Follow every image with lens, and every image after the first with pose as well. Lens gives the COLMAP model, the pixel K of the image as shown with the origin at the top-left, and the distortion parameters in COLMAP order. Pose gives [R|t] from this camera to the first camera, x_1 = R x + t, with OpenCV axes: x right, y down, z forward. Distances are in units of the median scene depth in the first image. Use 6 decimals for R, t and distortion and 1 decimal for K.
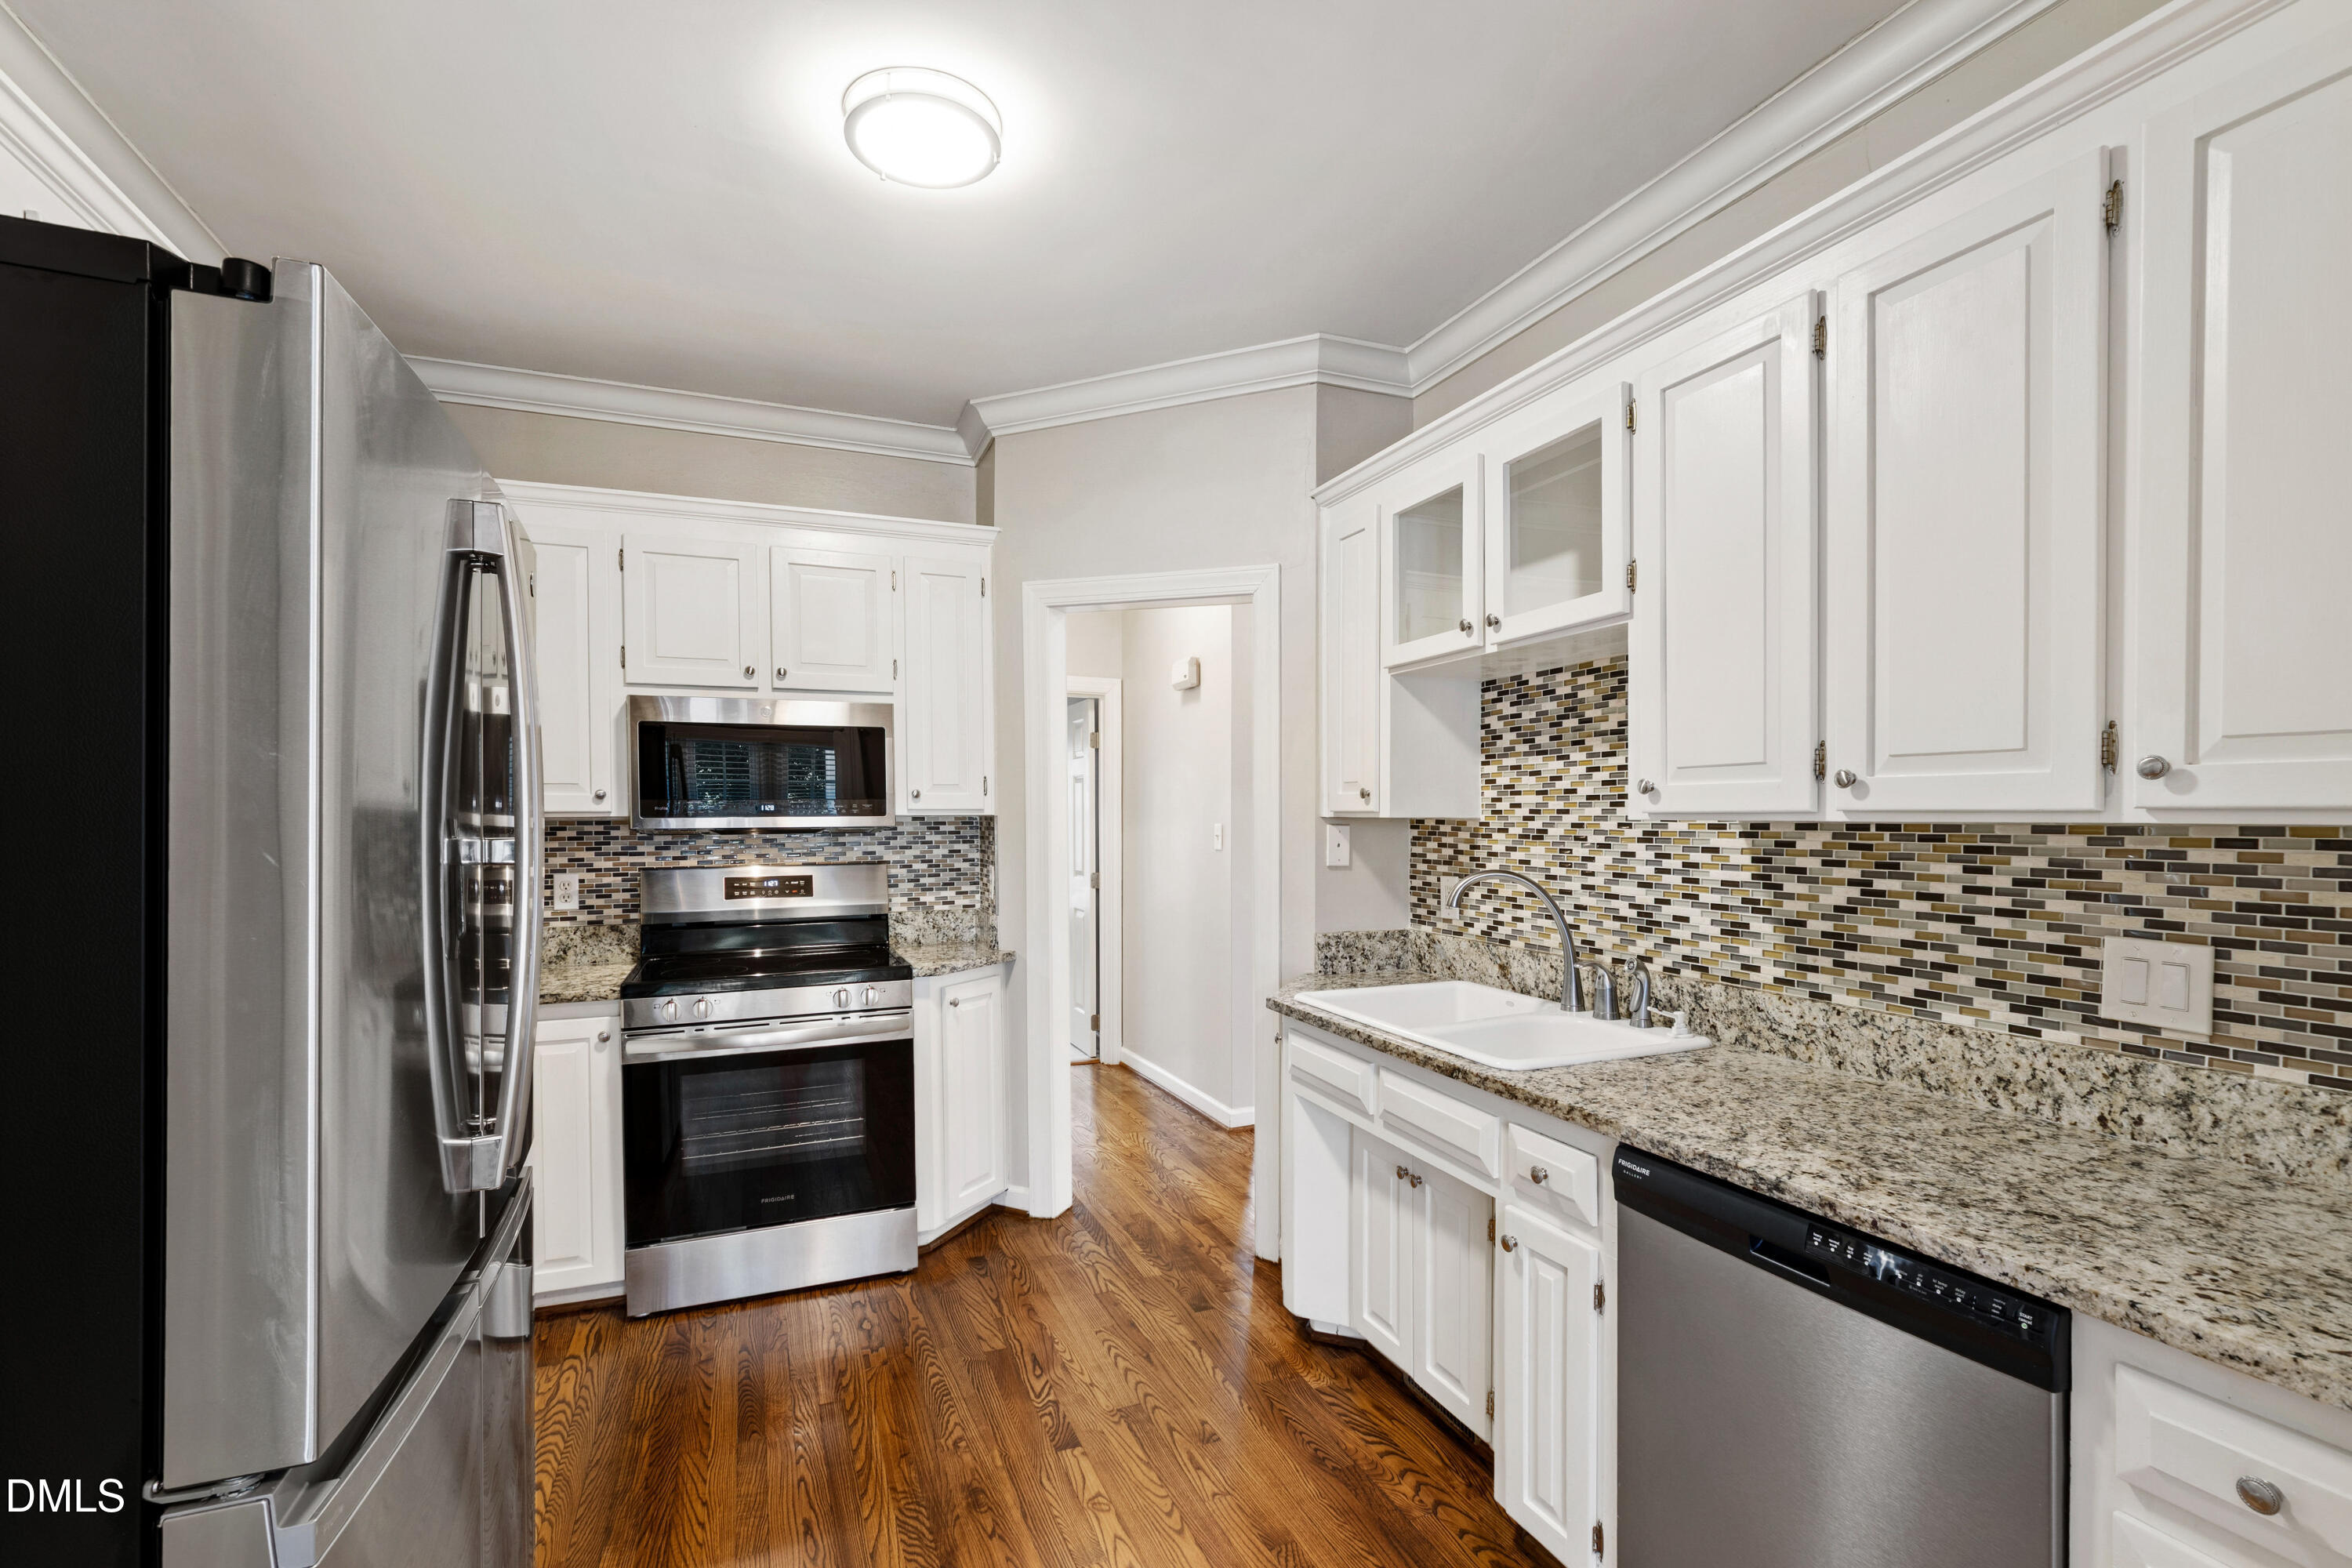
lens RADIAL K [[1043.6, 0, 1182.5], [0, 1043.6, 797.2], [0, 0, 1]] dist [0.000223, -0.000951]
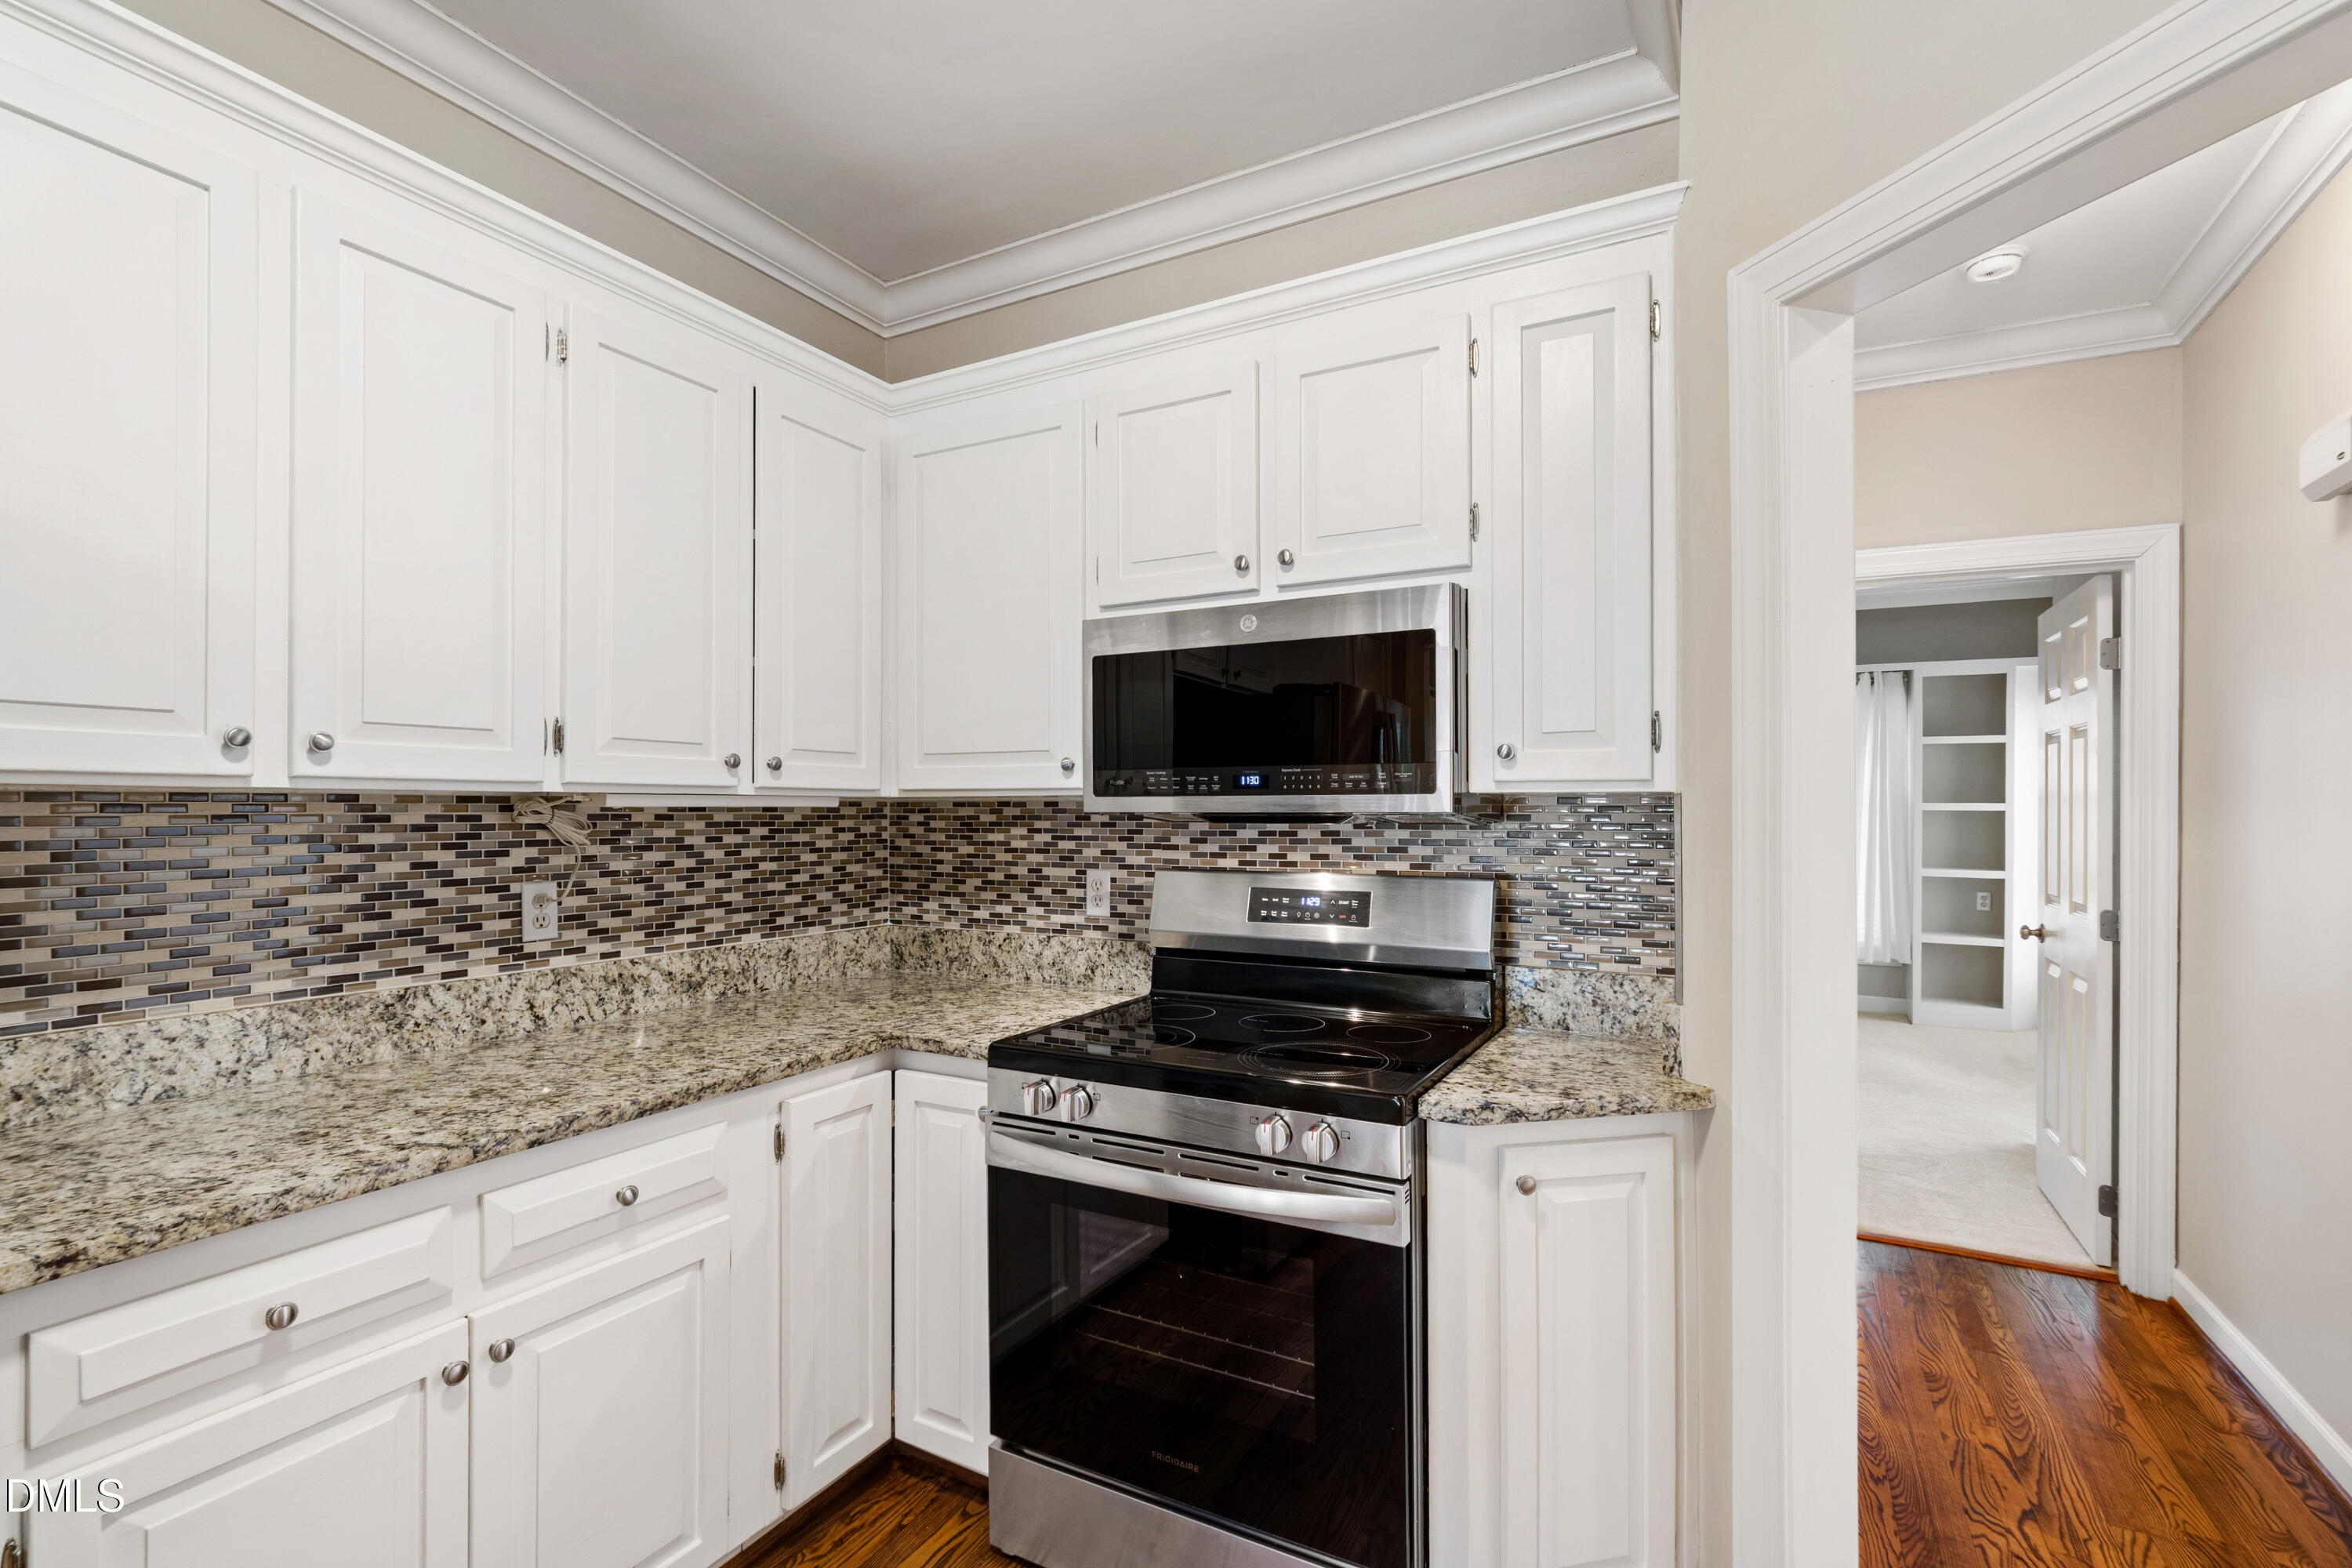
lens RADIAL K [[1043.6, 0, 1182.5], [0, 1043.6, 797.2], [0, 0, 1]] dist [0.000223, -0.000951]
pose [[0.629196, -0.000644, -0.777247, 0.048994], [0.010446, 0.999916, 0.007627, 0.013831], [0.777177, -0.012918, 0.629150, 0.542259]]
